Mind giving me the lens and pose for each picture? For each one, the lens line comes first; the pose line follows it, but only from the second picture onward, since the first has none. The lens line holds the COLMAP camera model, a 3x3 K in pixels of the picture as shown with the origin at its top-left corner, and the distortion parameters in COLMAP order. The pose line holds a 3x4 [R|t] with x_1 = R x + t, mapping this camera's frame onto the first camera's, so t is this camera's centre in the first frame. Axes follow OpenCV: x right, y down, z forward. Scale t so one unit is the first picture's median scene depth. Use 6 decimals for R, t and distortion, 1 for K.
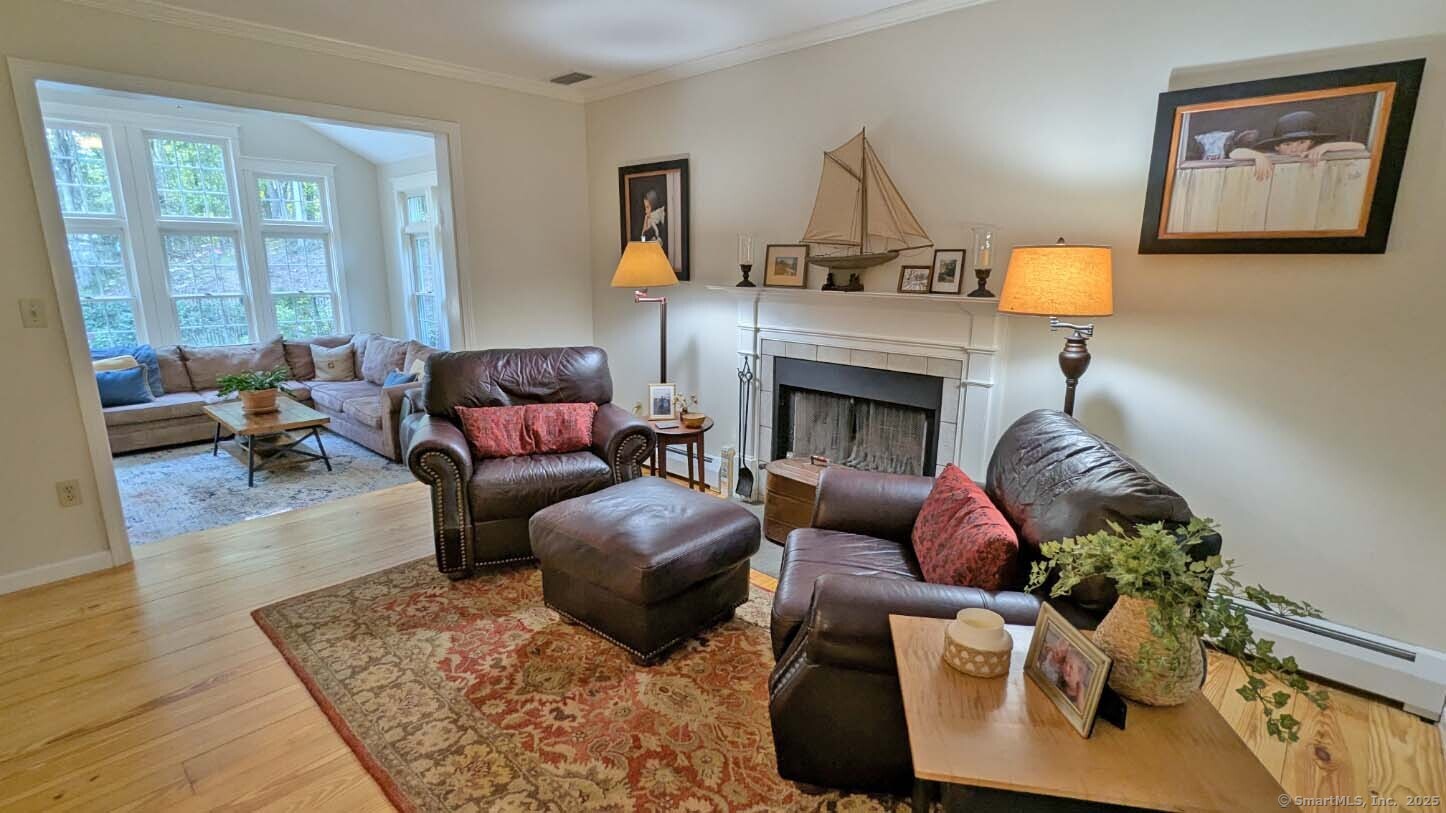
lens RADIAL K [[677.1, 0, 715.3], [0, 677.1, 409.2], [0, 0, 1]] dist [-0.006182, -0.002271]
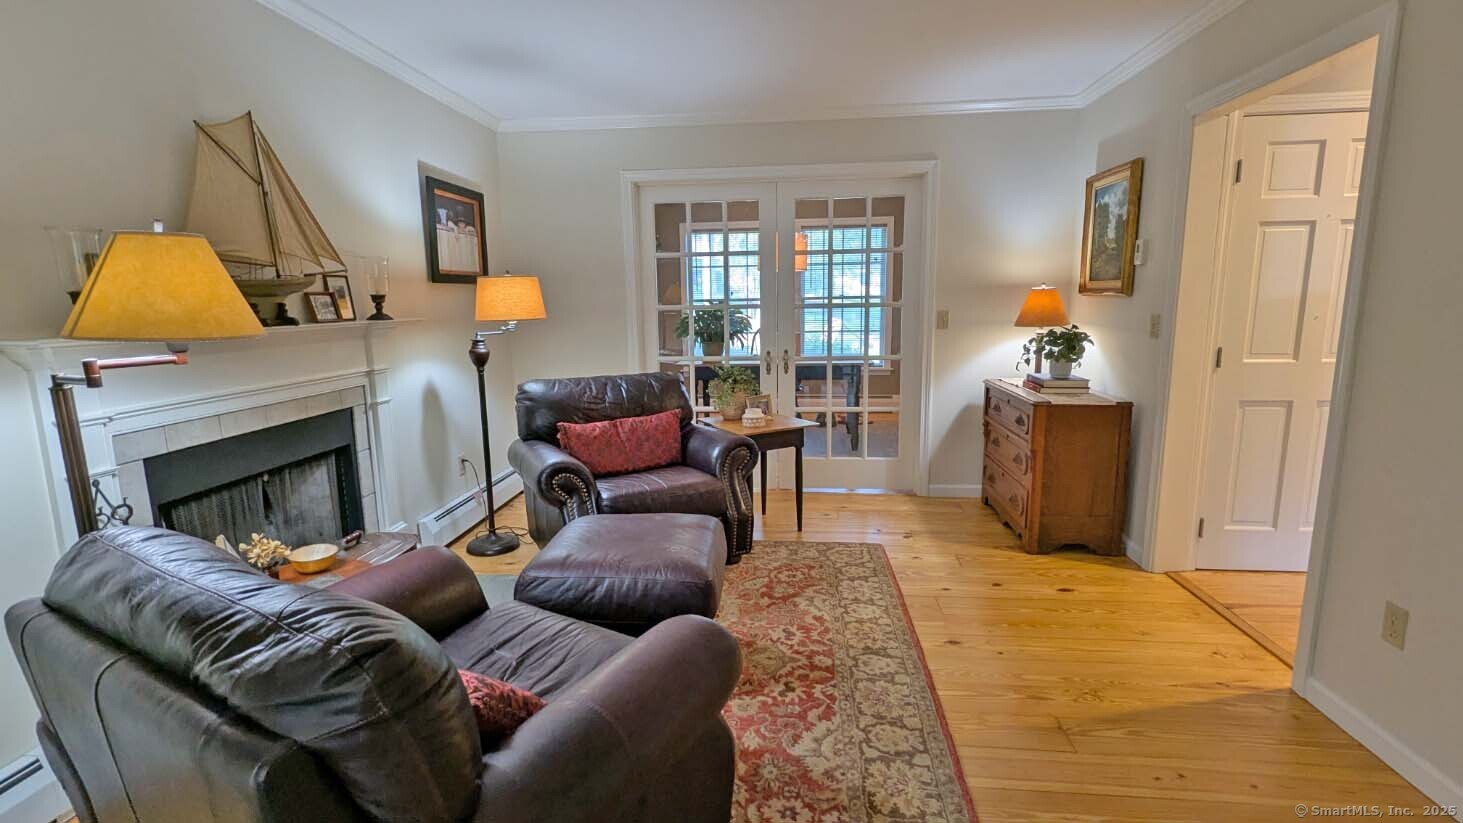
lens RADIAL K [[685.0, 0, 722.3], [0, 685.0, 412.0], [0, 0, 1]] dist [-0.006182, -0.002271]
pose [[-0.598411, -0.128831, 0.790763, -0.840442], [0.185255, 0.937991, 0.293009, -0.255392], [-0.779477, 0.321832, -0.537438, 1.247254]]
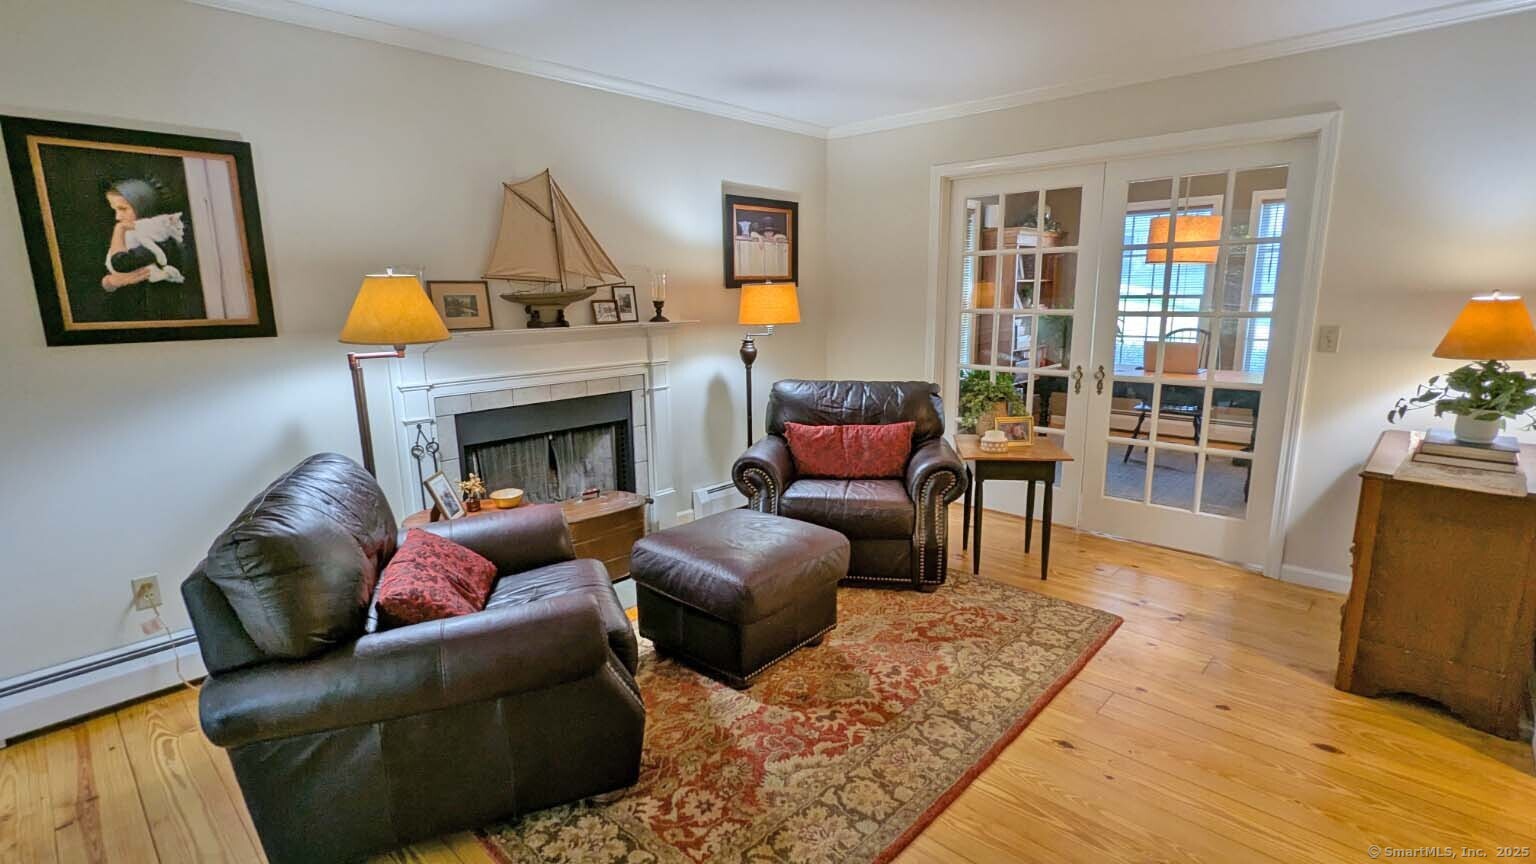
lens RADIAL K [[719.2, 0, 763.1], [0, 719.2, 432.0], [0, 0, 1]] dist [-0.006182, -0.002271]
pose [[0.010183, -0.200750, 0.979590, -1.050324], [0.230735, 0.953675, 0.193041, -0.191006], [-0.972963, 0.224059, 0.056031, 0.798554]]
